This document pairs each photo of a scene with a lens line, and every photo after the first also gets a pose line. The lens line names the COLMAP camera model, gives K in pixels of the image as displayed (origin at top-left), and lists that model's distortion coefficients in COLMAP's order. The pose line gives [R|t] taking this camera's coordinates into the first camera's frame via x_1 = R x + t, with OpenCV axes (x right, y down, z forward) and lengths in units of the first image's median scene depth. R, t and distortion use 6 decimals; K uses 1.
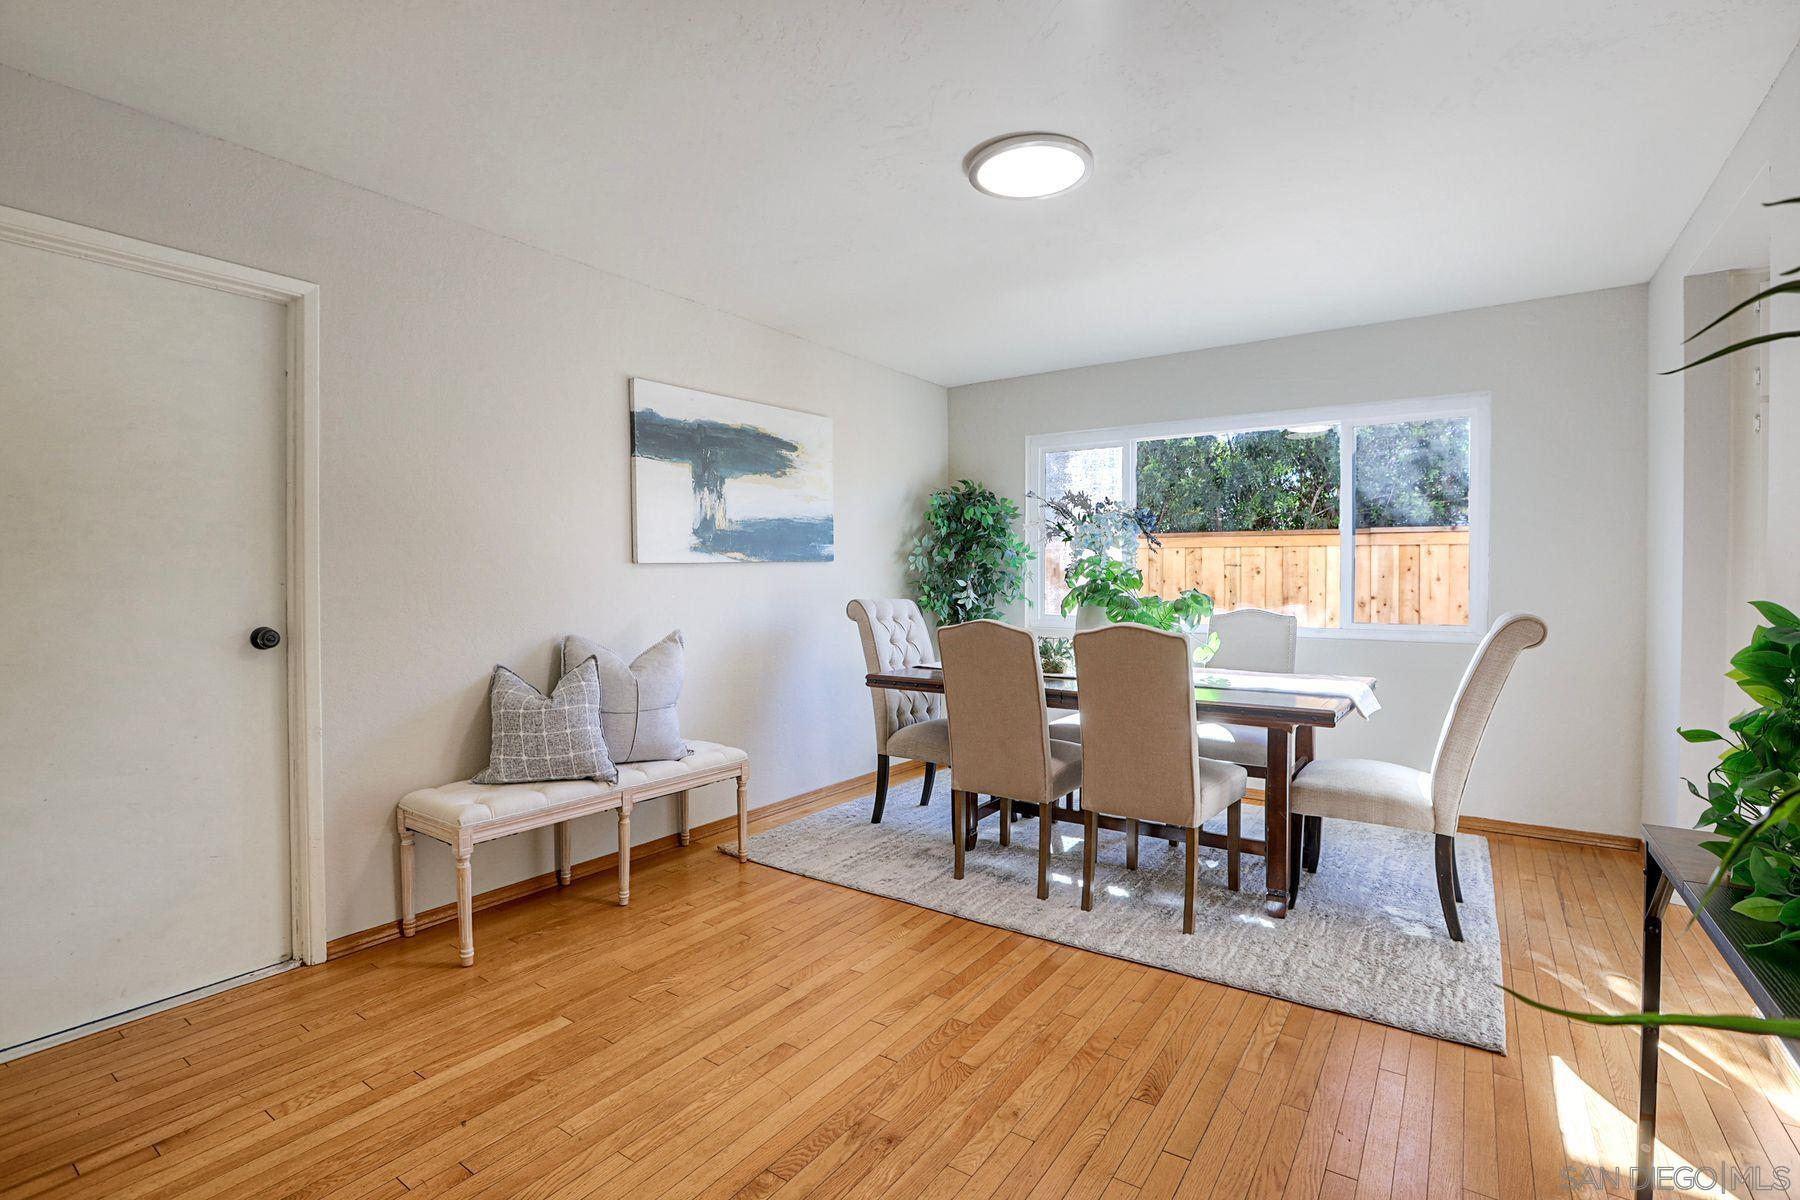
lens RADIAL K [[827.4, 0, 912.3], [0, 827.4, 589.0], [0, 0, 1]] dist [-0.051932, 0.016645]
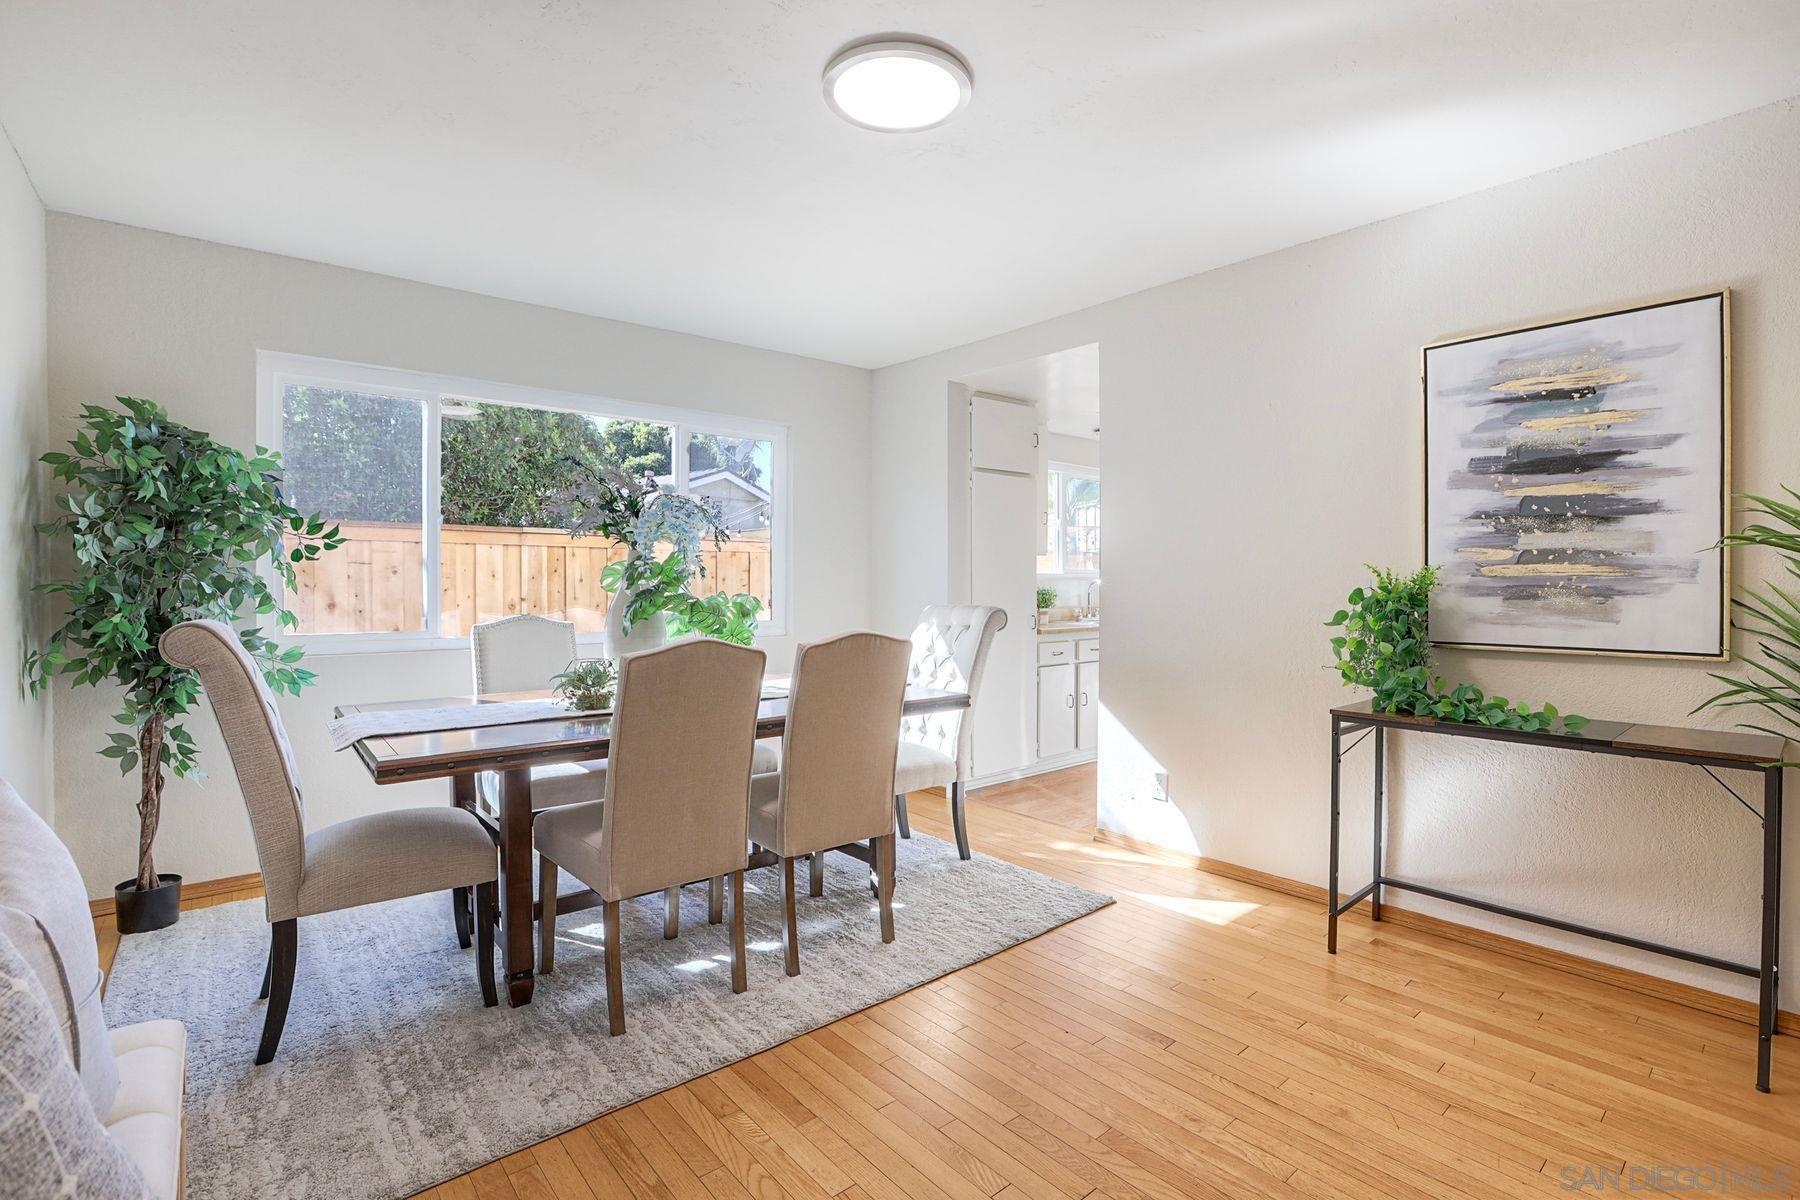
lens RADIAL K [[827.4, 0, 912.3], [0, 827.4, 589.0], [0, 0, 1]] dist [-0.051932, 0.016645]
pose [[0.264019, -0.010280, 0.964463, -0.411600], [0.011073, 0.999910, 0.007627, -0.006614], [-0.964454, 0.008666, 0.264109, 0.482191]]
